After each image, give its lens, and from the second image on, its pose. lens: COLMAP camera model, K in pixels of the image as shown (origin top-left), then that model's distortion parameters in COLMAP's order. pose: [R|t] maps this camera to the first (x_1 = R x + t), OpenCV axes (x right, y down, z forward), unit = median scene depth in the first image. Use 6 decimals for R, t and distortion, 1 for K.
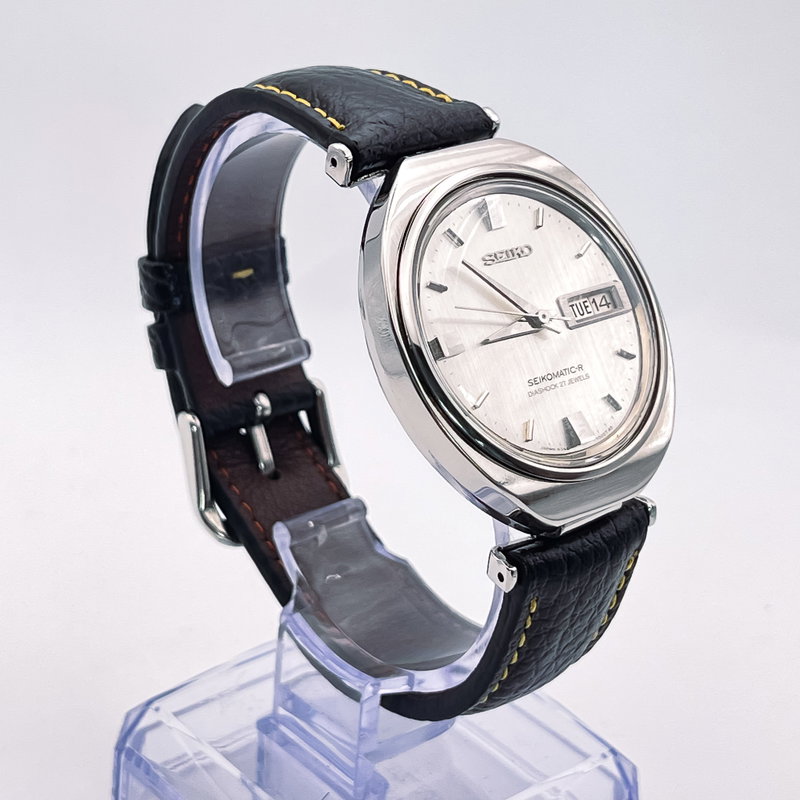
lens RADIAL K [[2046.3, 0, 404.3], [0, 2046.3, 398.0], [0, 0, 1]] dist [0.300902, 0.000000]
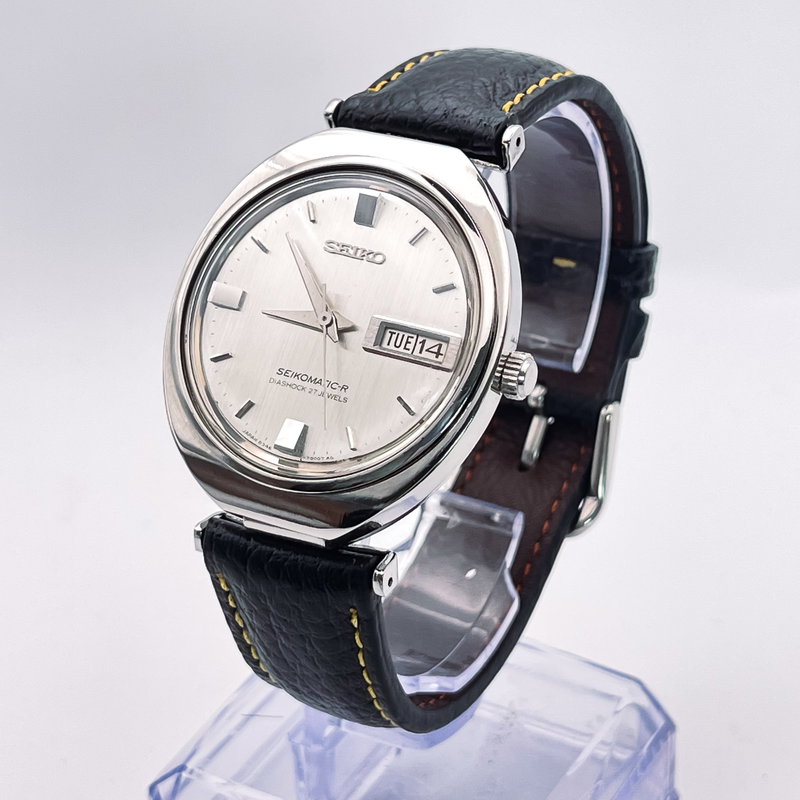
lens RADIAL K [[2046.3, 0, 396.2], [0, 2046.3, 403.1], [0, 0, 1]] dist [0.300902, 0.000000]
pose [[0.351506, 0.374682, -0.857938, 0.844886], [-0.379996, 0.894633, 0.235020, -0.223321], [0.855597, 0.243402, 0.456846, 0.556916]]
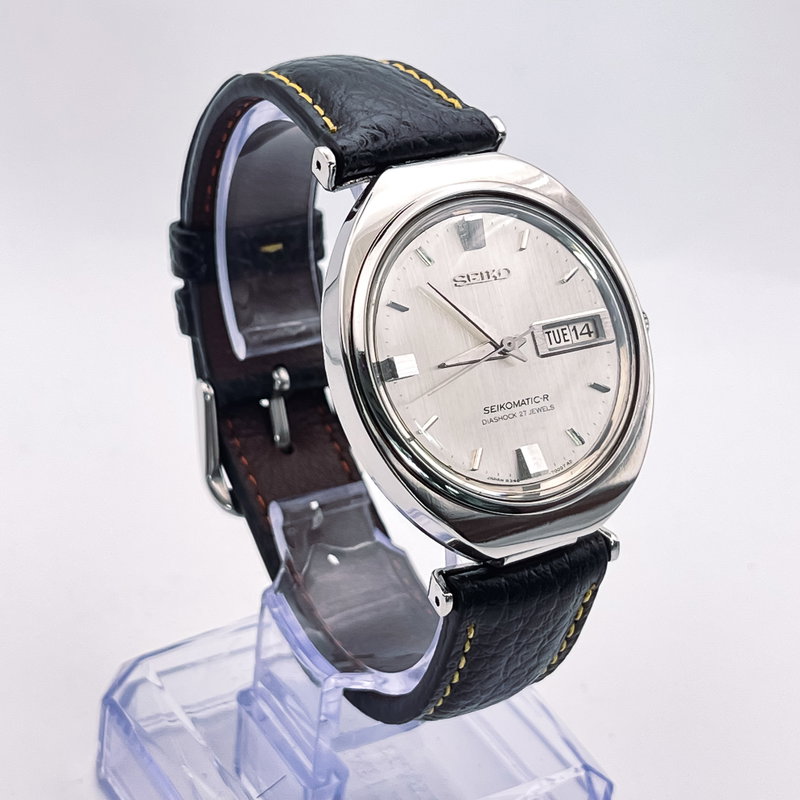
lens RADIAL K [[2046.3, 0, 394.7], [0, 2046.3, 399.8], [0, 0, 1]] dist [0.300902, 0.000000]
pose [[0.984100, 0.109573, -0.139789, 0.142552], [-0.100185, 0.992321, 0.072539, -0.073001], [0.146664, -0.057381, 0.987521, 0.019629]]
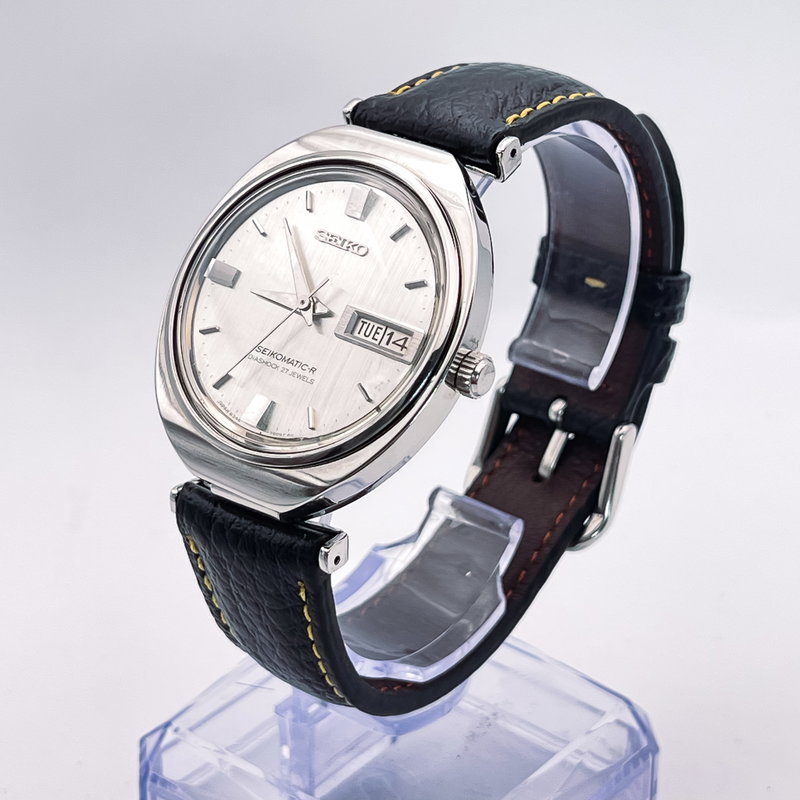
lens RADIAL K [[2046.3, 0, 403.9], [0, 2046.3, 400.4], [0, 0, 1]] dist [0.300902, 0.000000]
pose [[0.196668, 0.387451, -0.900668, 0.920995], [-0.441318, 0.855274, 0.271559, -0.269902], [0.875534, 0.344074, 0.339194, 0.666727]]
